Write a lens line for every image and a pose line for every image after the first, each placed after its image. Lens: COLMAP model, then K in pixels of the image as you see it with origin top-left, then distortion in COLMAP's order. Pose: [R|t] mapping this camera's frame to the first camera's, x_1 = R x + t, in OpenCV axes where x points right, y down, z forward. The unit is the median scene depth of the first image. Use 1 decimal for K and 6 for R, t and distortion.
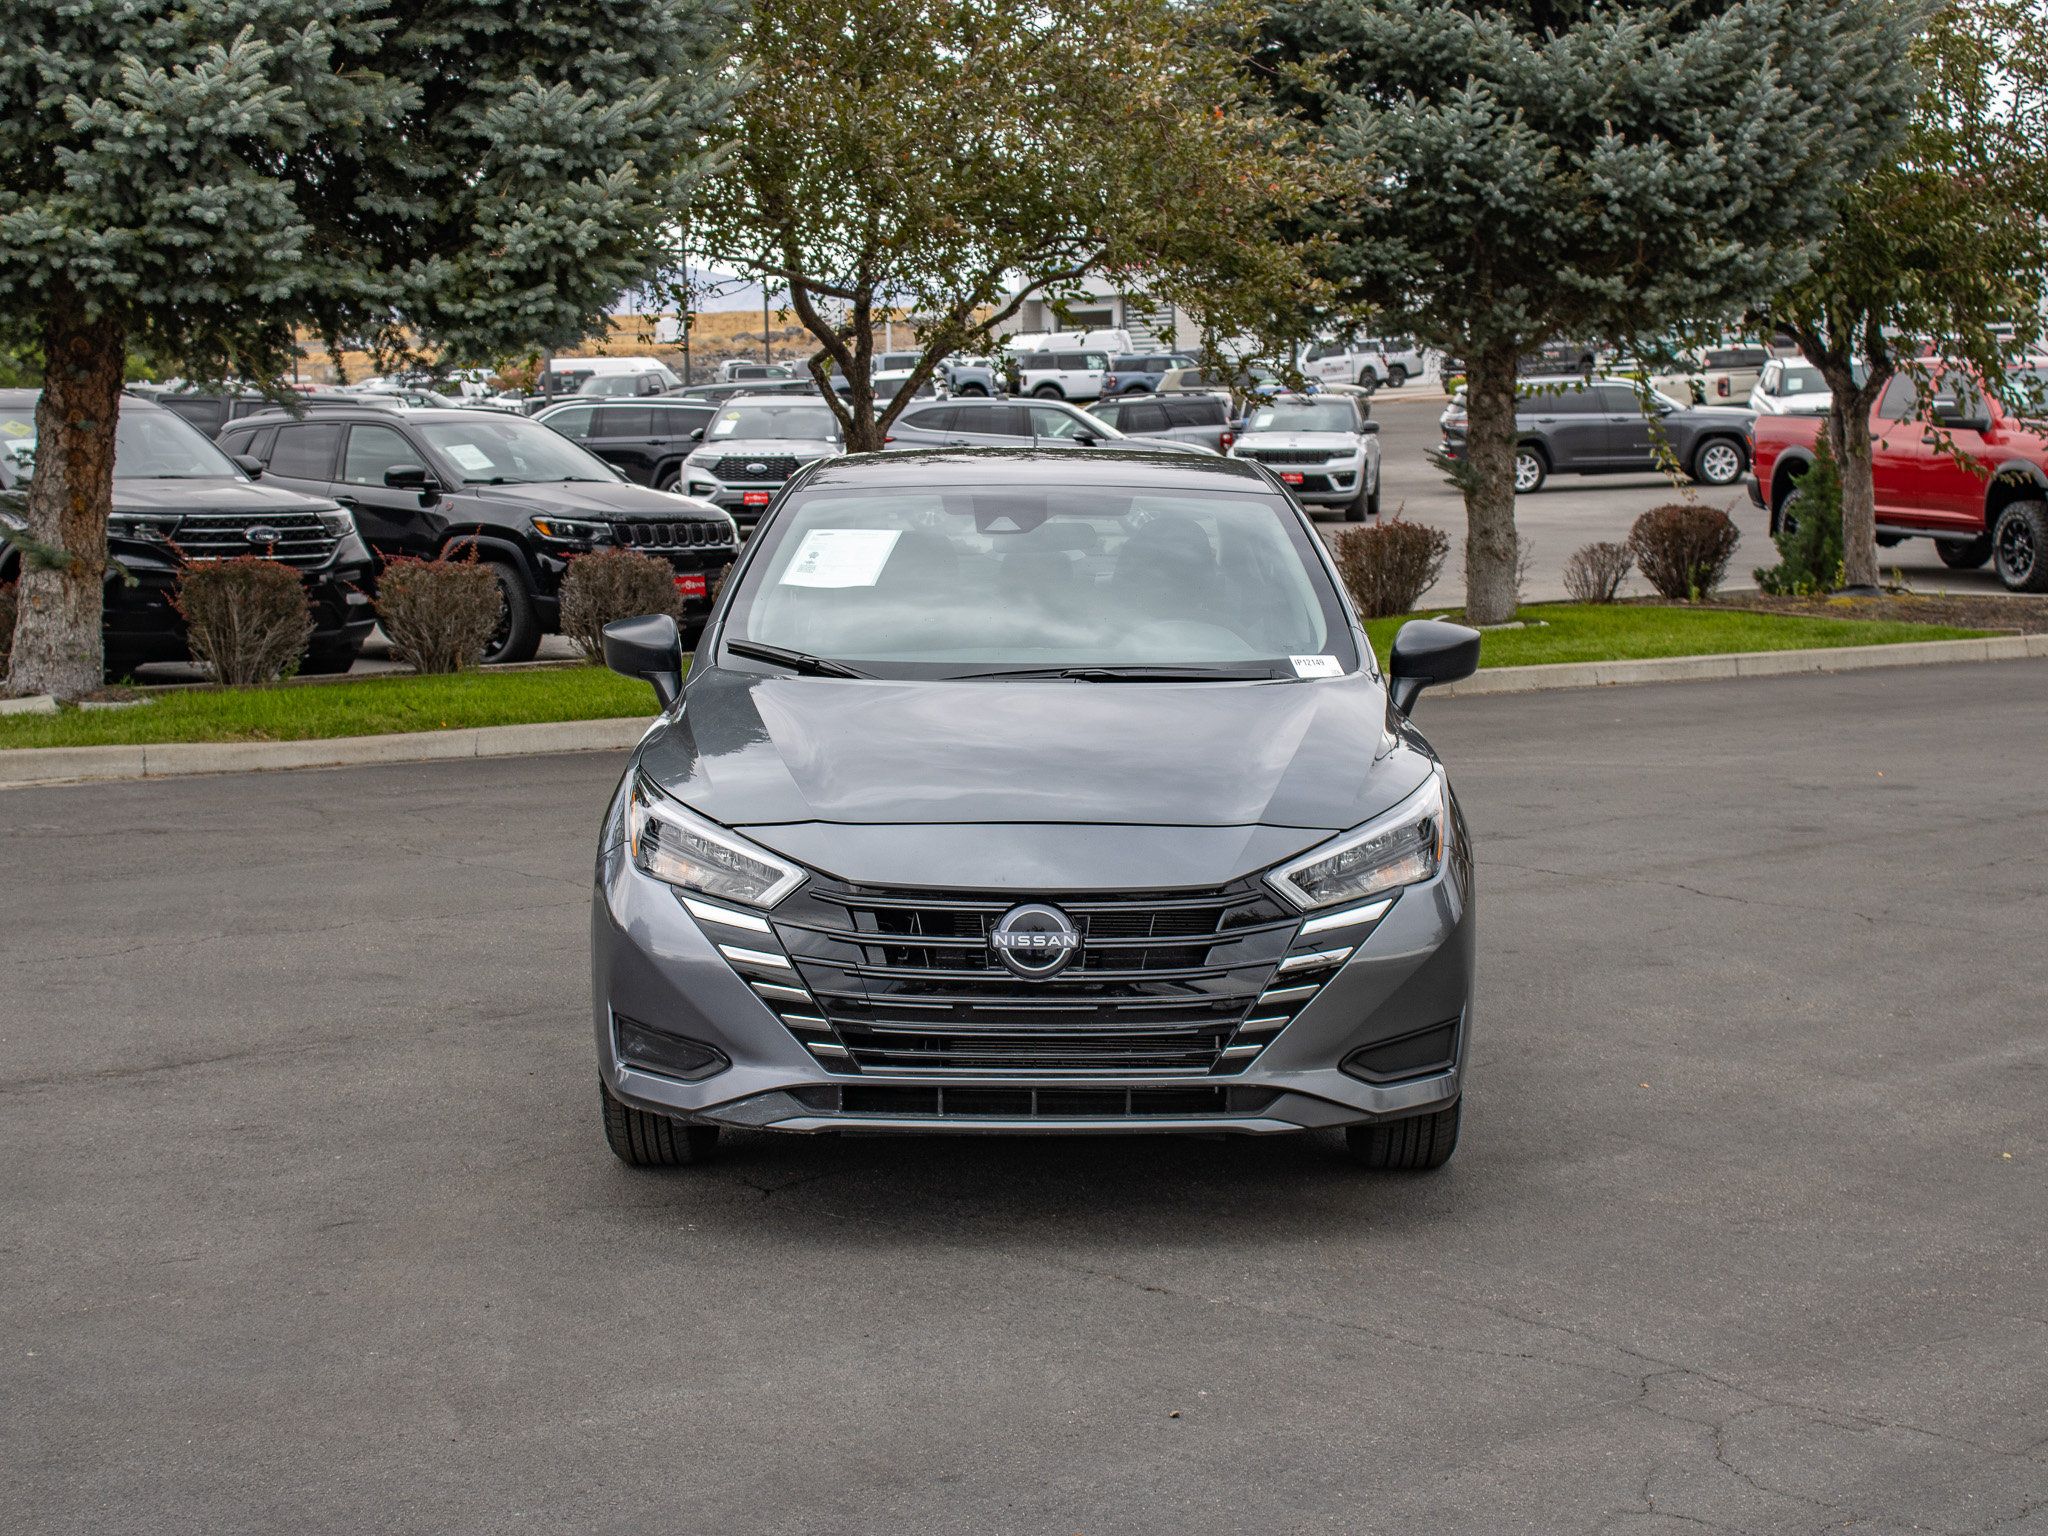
lens RADIAL K [[2838.2, 0, 1024.0], [0, 2838.2, 768.0], [0, 0, 1]] dist [-0.024783, 0.048421]
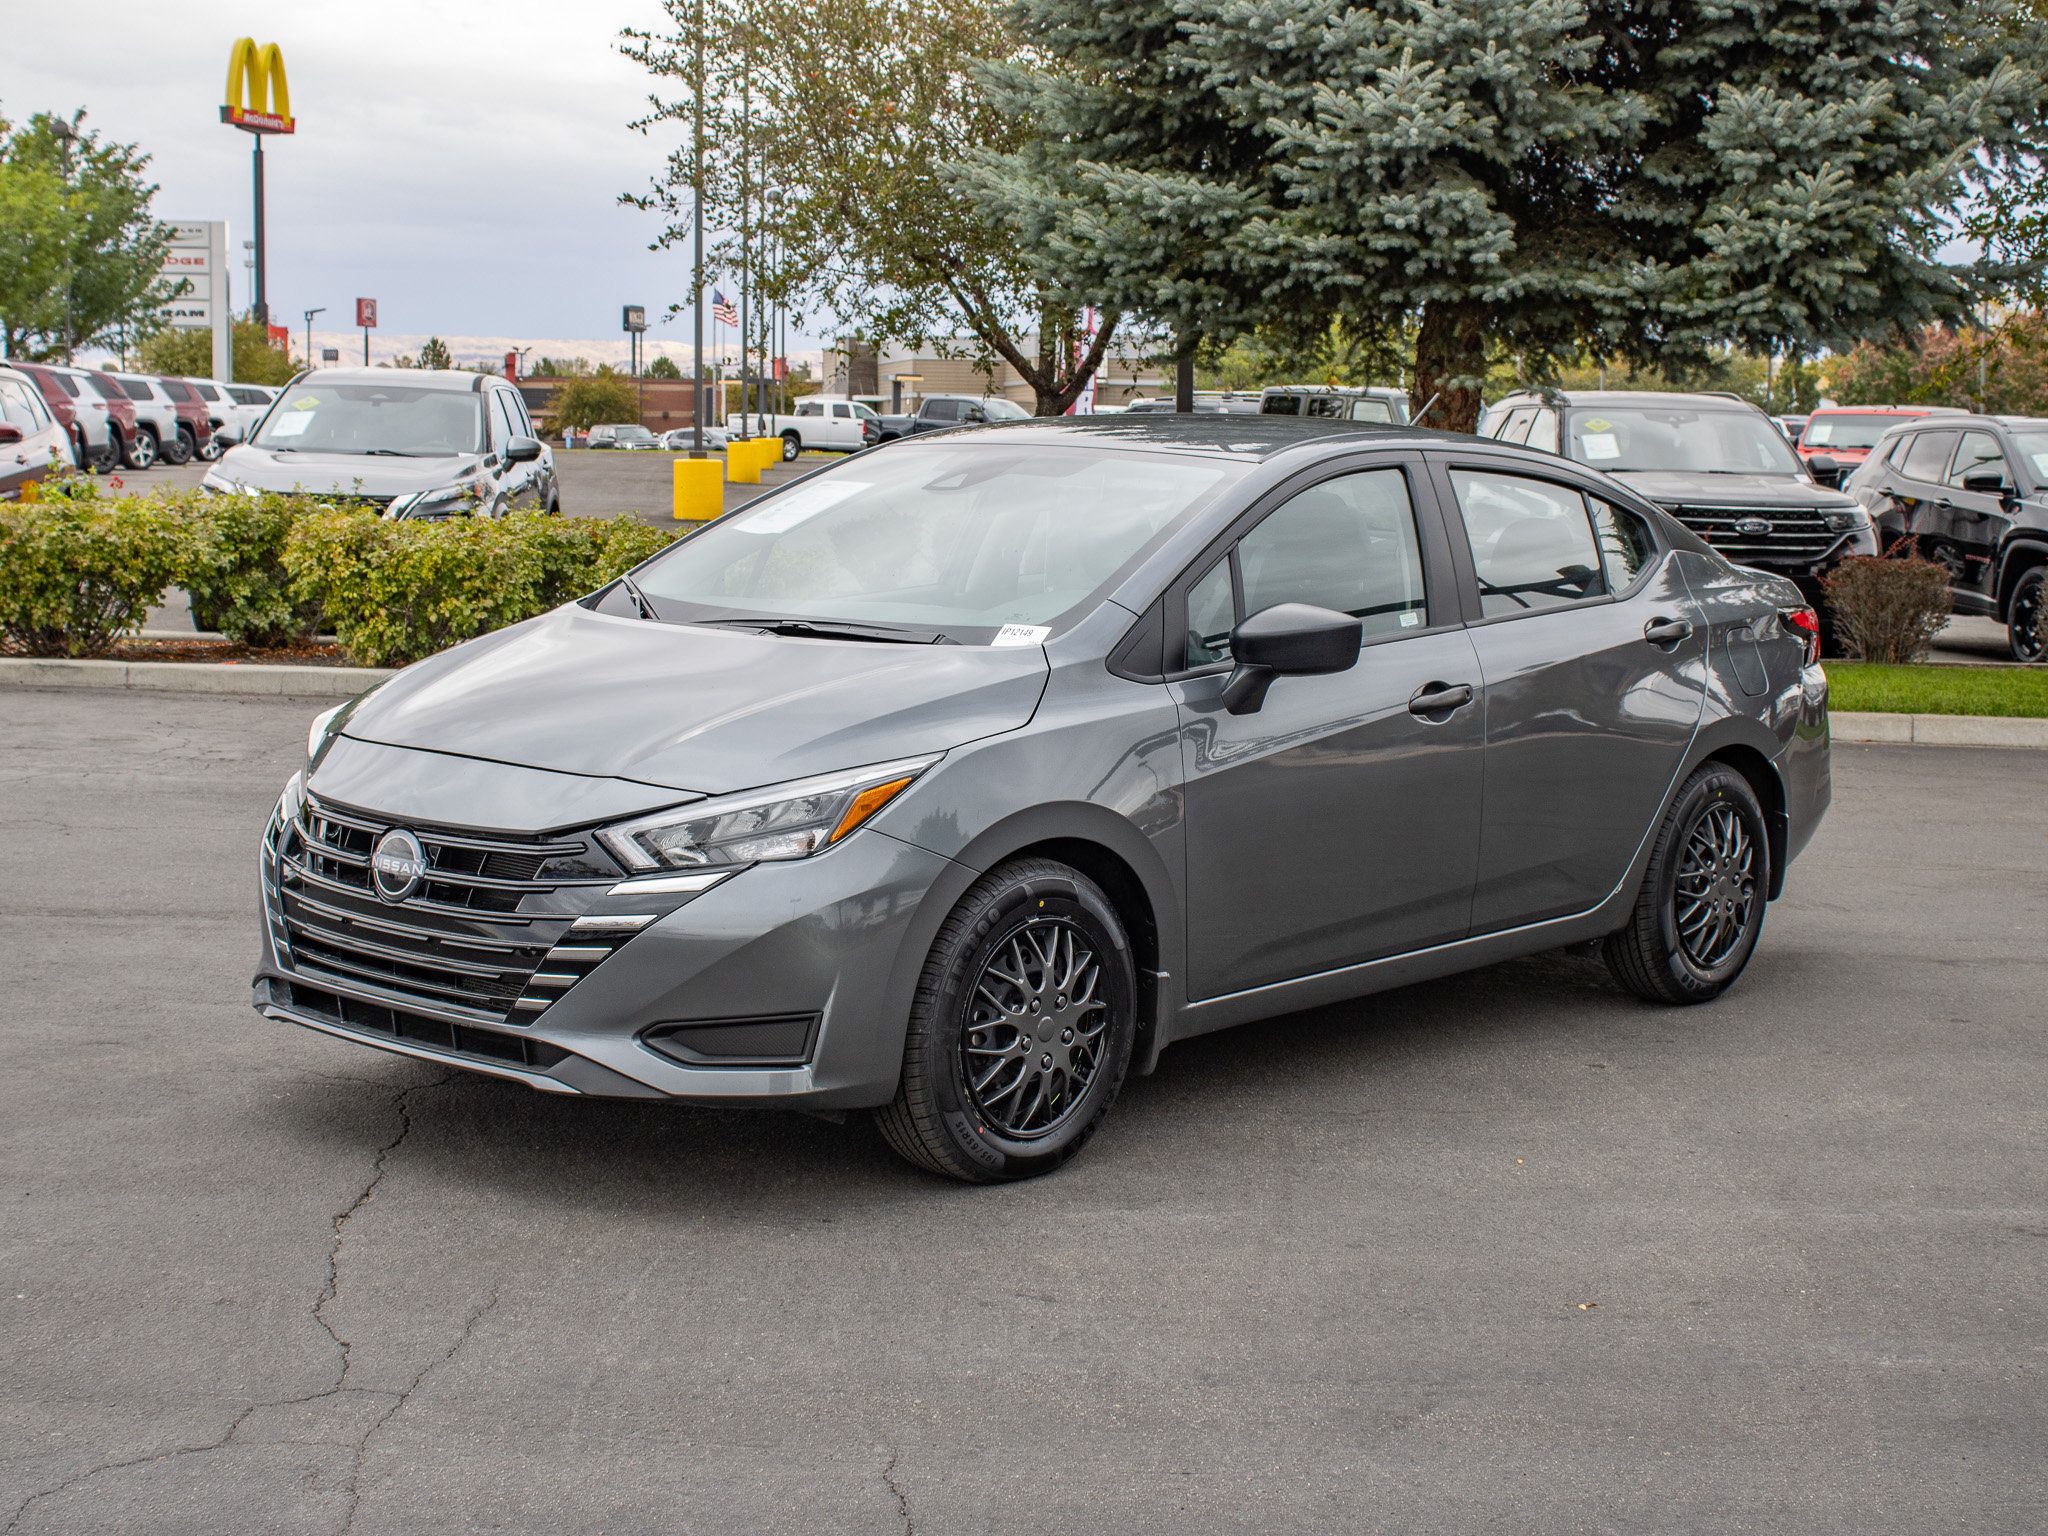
lens RADIAL K [[2566.2, 0, 1024.0], [0, 2566.2, 768.0], [0, 0, 1]] dist [-0.060212, 0.072007]
pose [[0.819754, 0.097199, -0.564408, 0.186511], [-0.090928, 0.995082, 0.039302, -0.008203], [0.565452, 0.019103, 0.824560, 0.097383]]
